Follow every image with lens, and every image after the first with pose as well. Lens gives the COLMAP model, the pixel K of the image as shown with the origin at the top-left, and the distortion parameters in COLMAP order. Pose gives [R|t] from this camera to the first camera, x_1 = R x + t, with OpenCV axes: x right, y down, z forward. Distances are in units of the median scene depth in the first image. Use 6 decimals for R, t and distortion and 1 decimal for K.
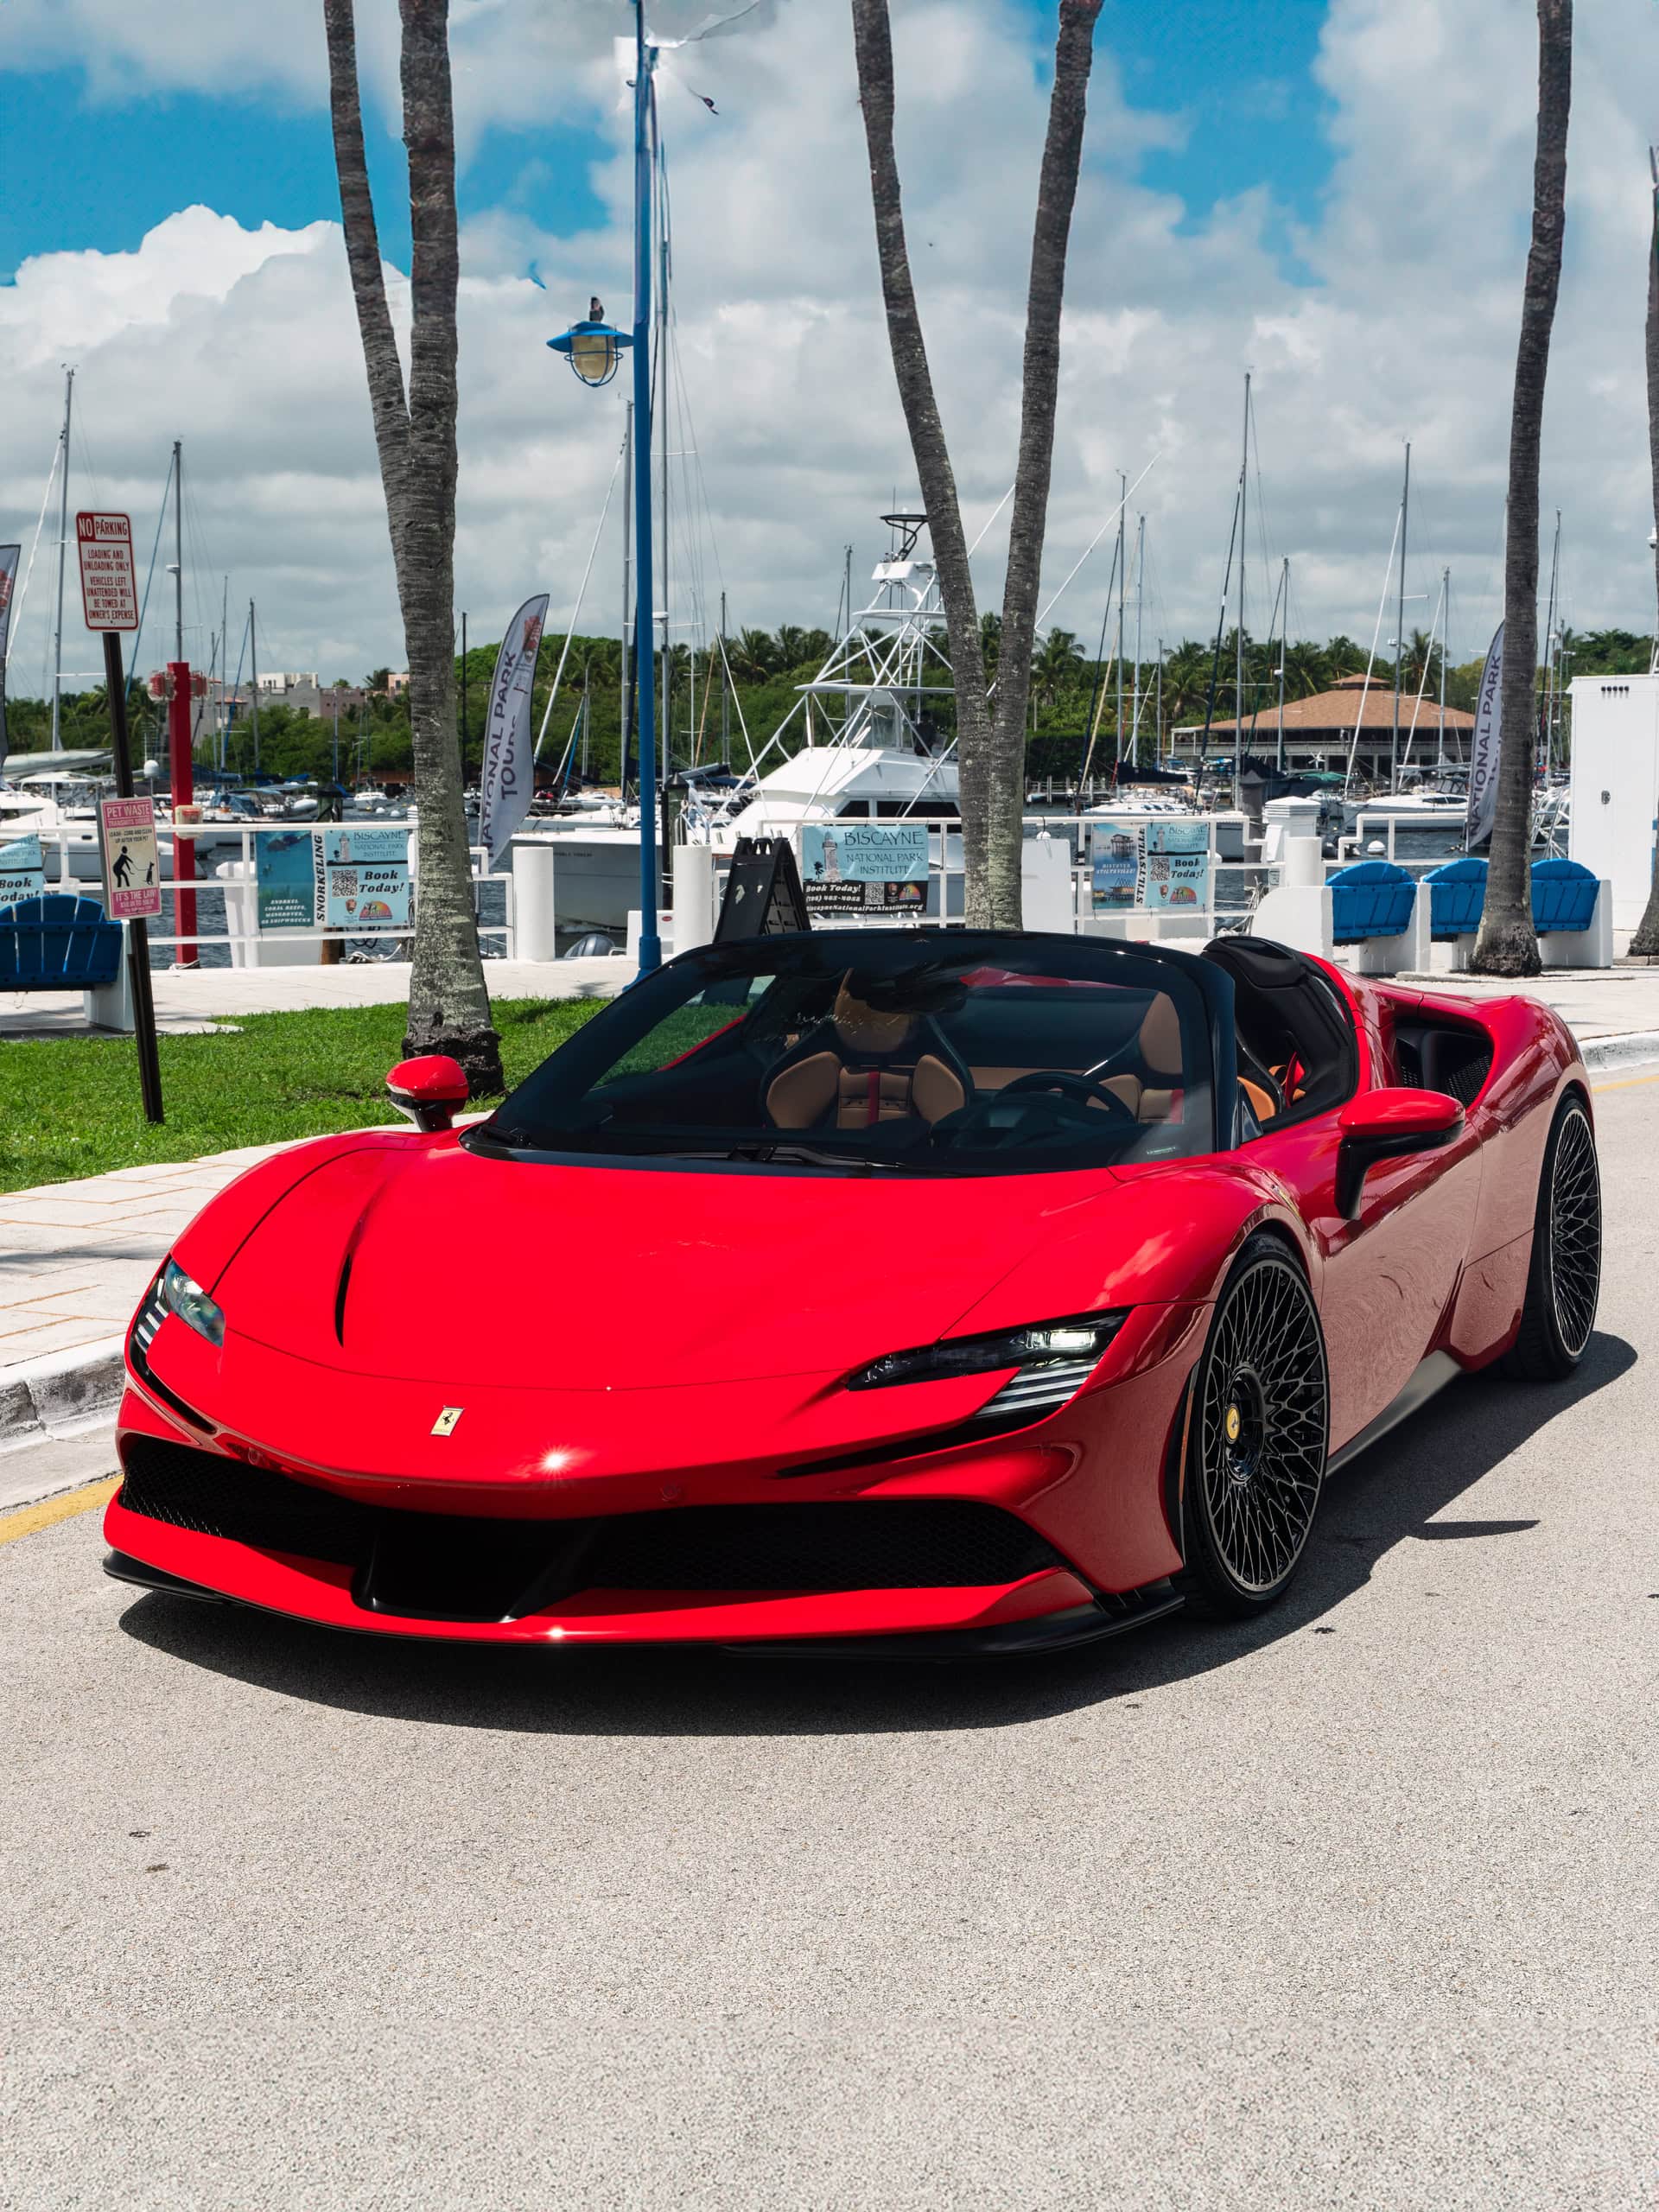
lens RADIAL K [[5288.7, 0, 829.5], [0, 5288.7, 1106.0], [0, 0, 1]] dist [0.004965, 0.082384]
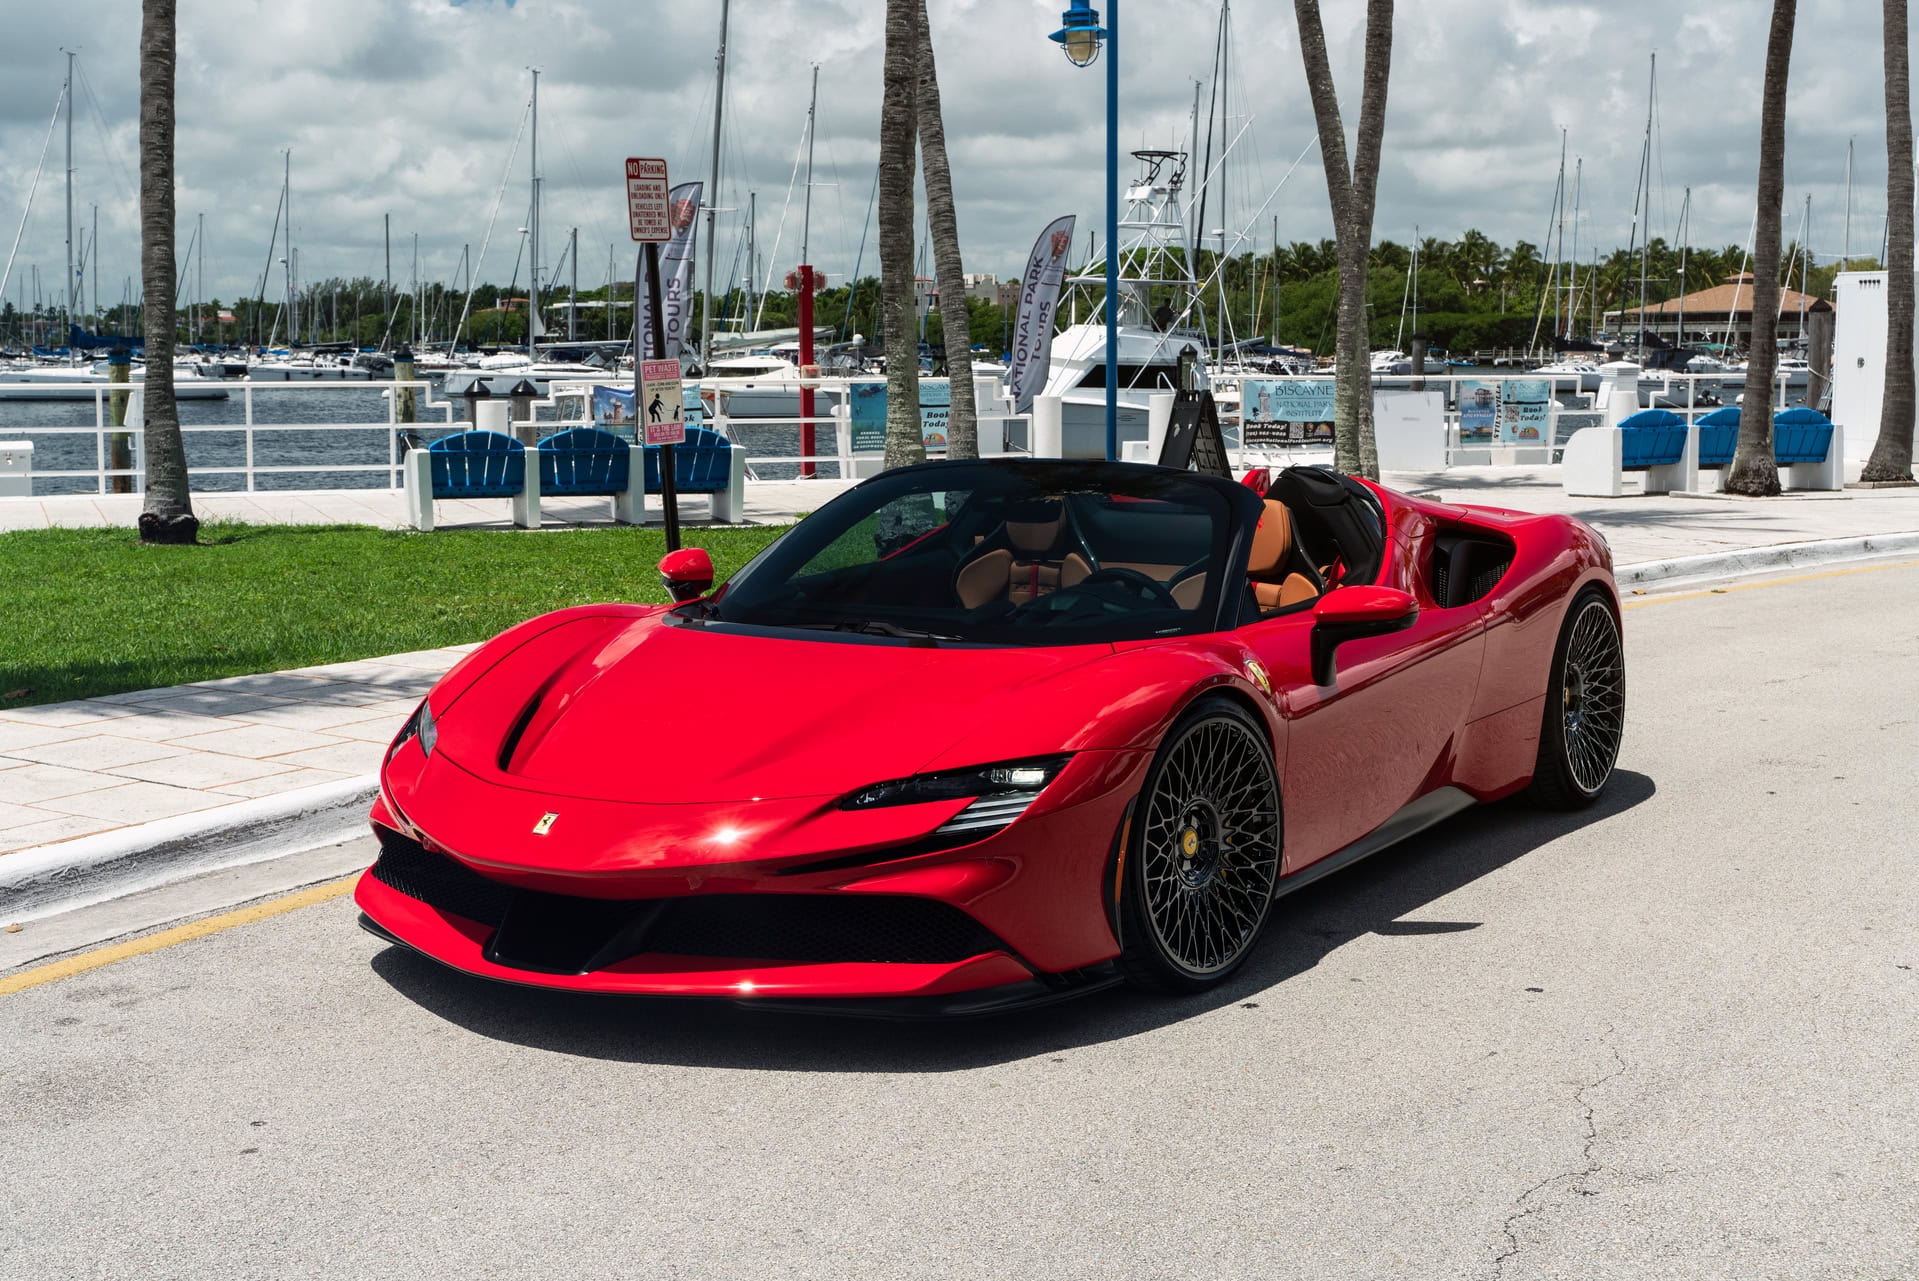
lens RADIAL K [[3419.3, 0, 959.4], [0, 3419.3, 590.2], [0, 0, 1]] dist [0.007198, 0.020565]
pose [[0.970266, 0.019154, -0.241283, 0.145626], [-0.017122, 0.999798, 0.010513, -0.006425], [0.241436, -0.006069, 0.970398, 0.112151]]
